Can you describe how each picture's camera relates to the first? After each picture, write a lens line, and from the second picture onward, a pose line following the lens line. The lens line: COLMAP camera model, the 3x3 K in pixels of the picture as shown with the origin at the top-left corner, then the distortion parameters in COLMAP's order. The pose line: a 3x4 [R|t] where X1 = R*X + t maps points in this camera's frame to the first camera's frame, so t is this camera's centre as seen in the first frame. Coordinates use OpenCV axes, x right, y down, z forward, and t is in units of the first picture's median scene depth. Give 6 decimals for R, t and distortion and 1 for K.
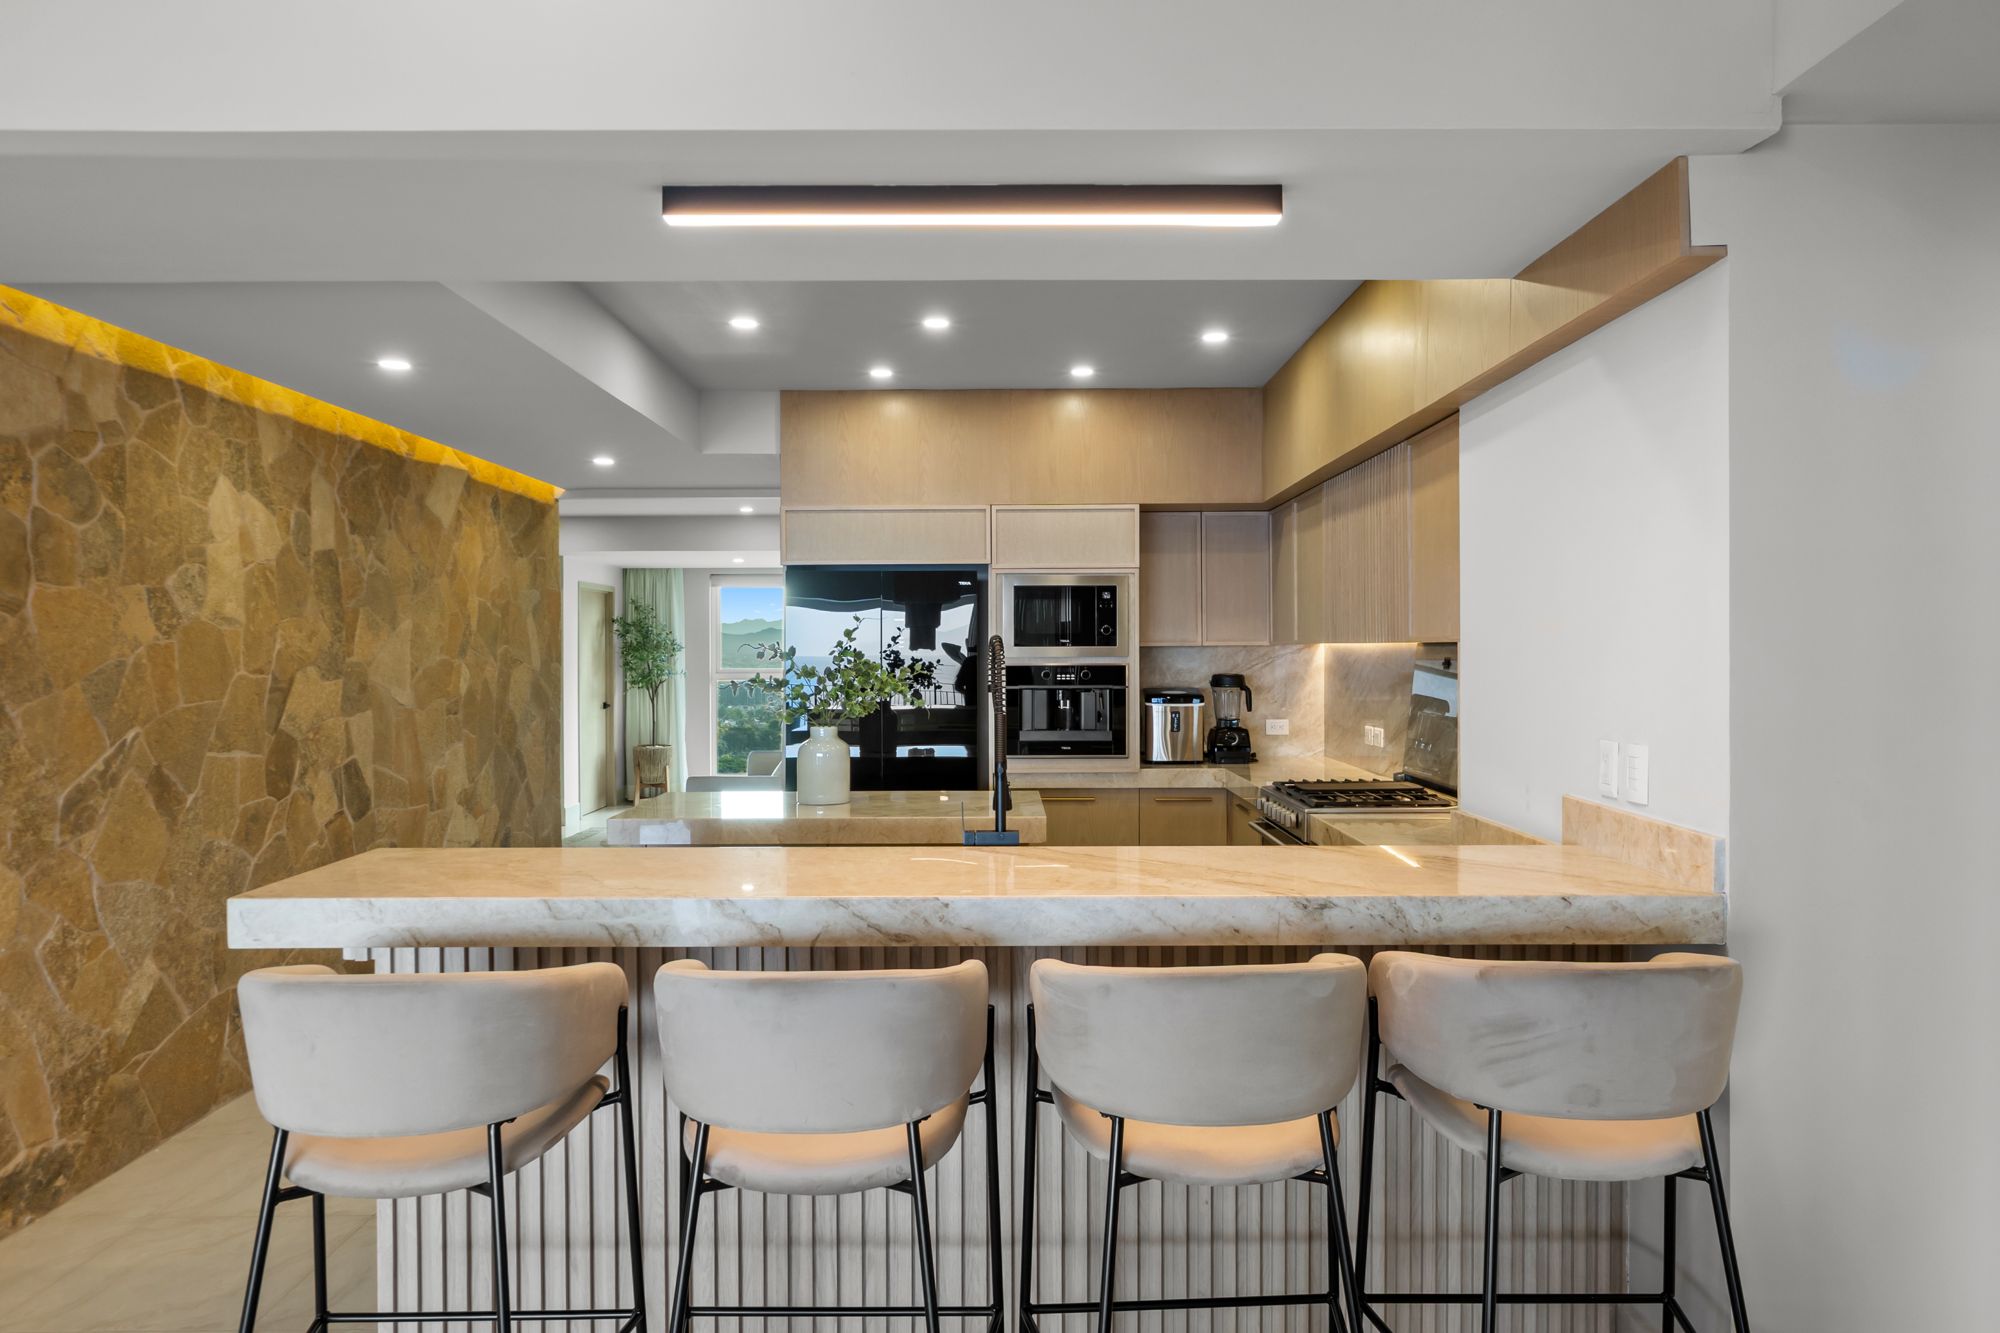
lens RADIAL K [[1303.0, 0, 1004.2], [0, 1303.0, 665.6], [0, 0, 1]] dist [0.001389, 0.001085]
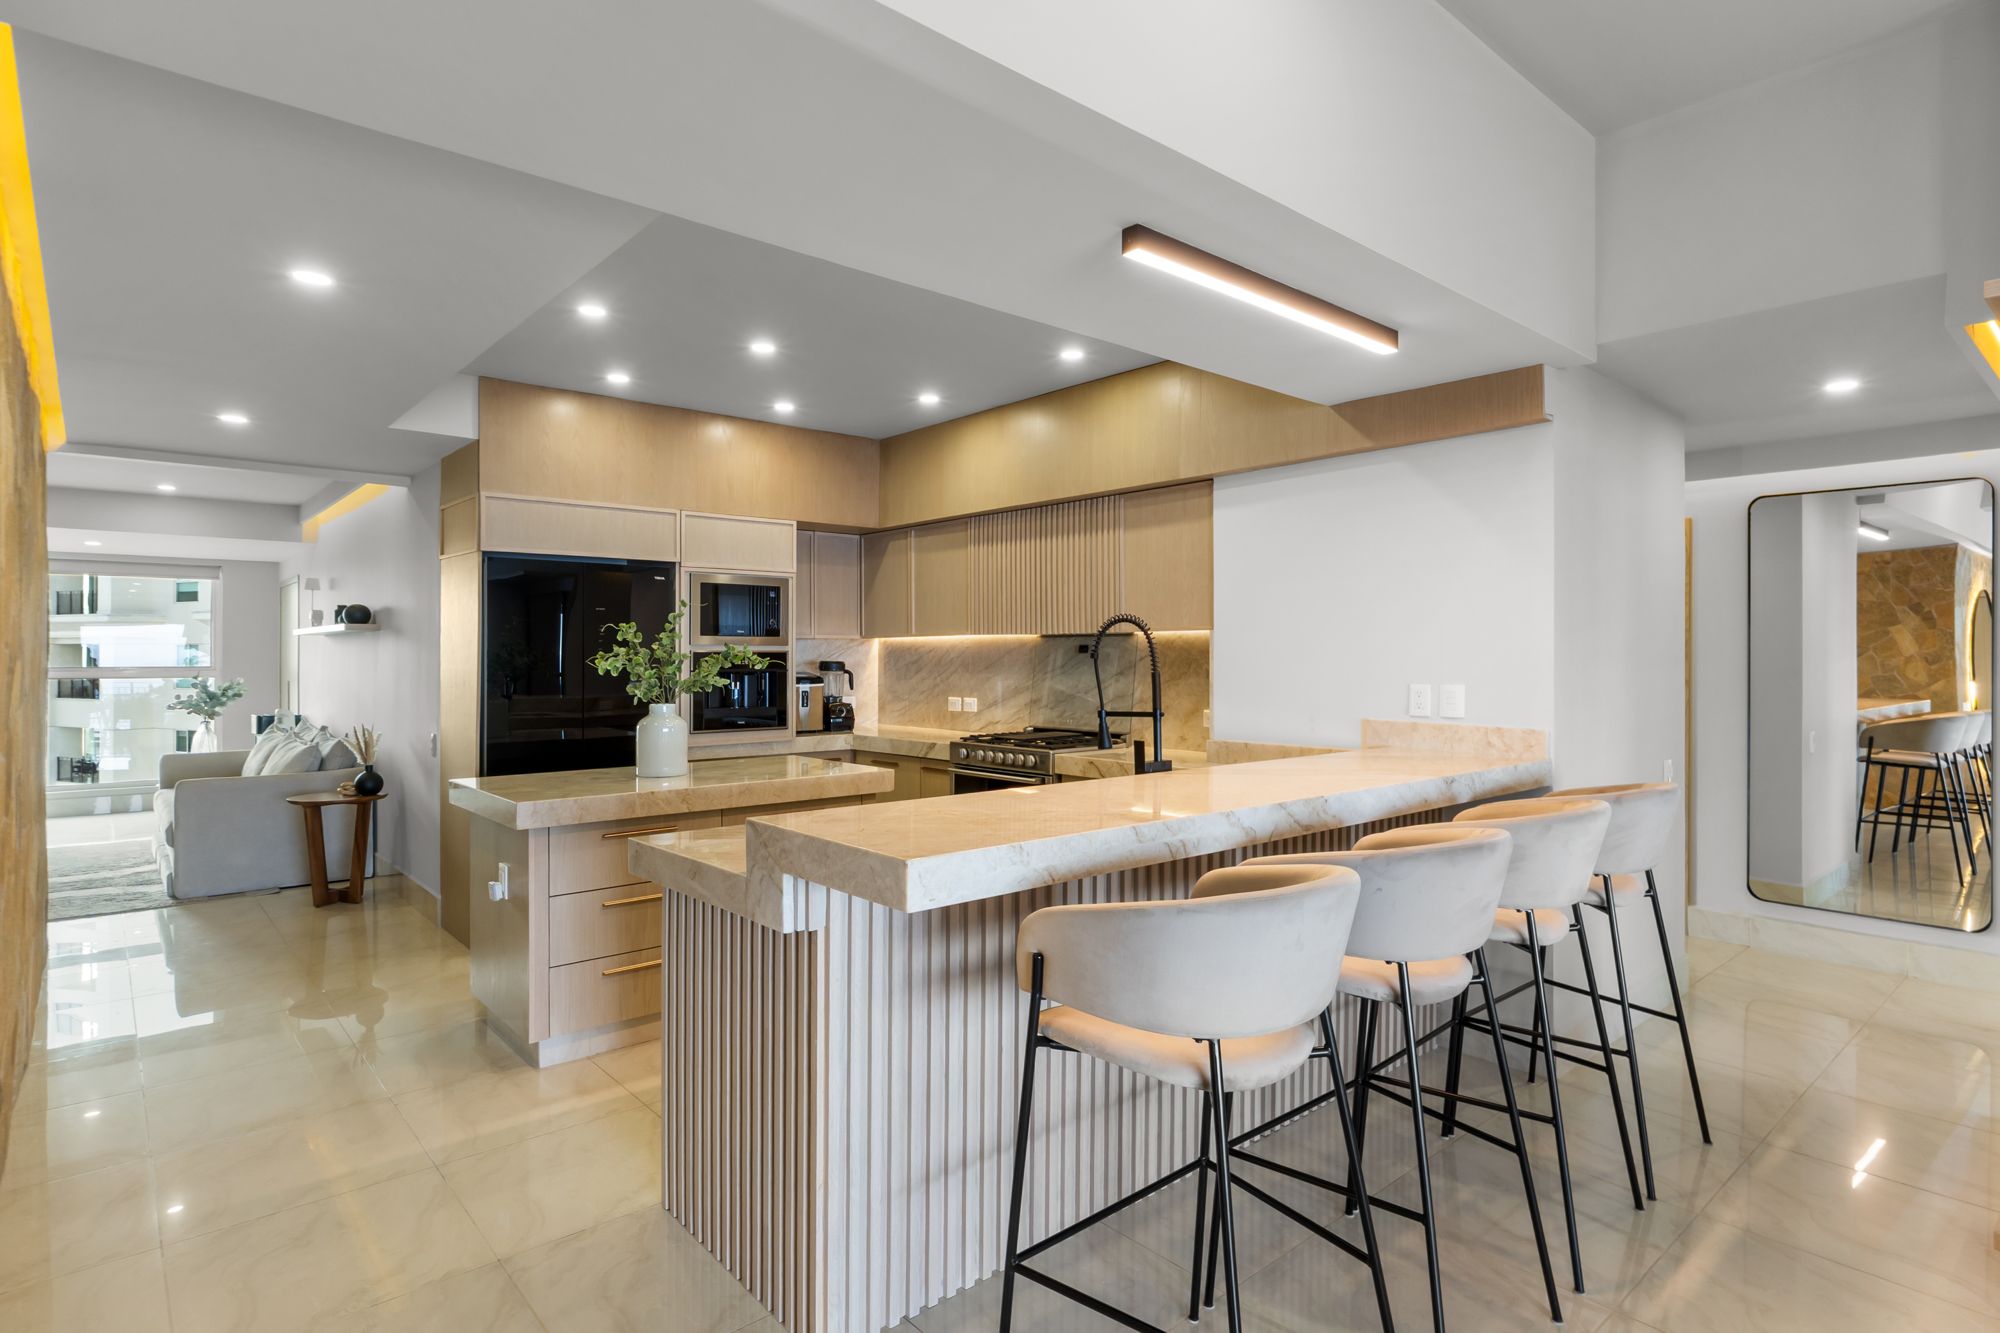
lens RADIAL K [[1027.0, 0, 998.0], [0, 1027.0, 664.4], [0, 0, 1]] dist [-0.002576, 0.002457]
pose [[0.760186, -0.001513, 0.649704, -0.403961], [0.004370, 0.999987, -0.002785, 0.015224], [-0.649691, 0.004956, 0.760182, 0.153021]]
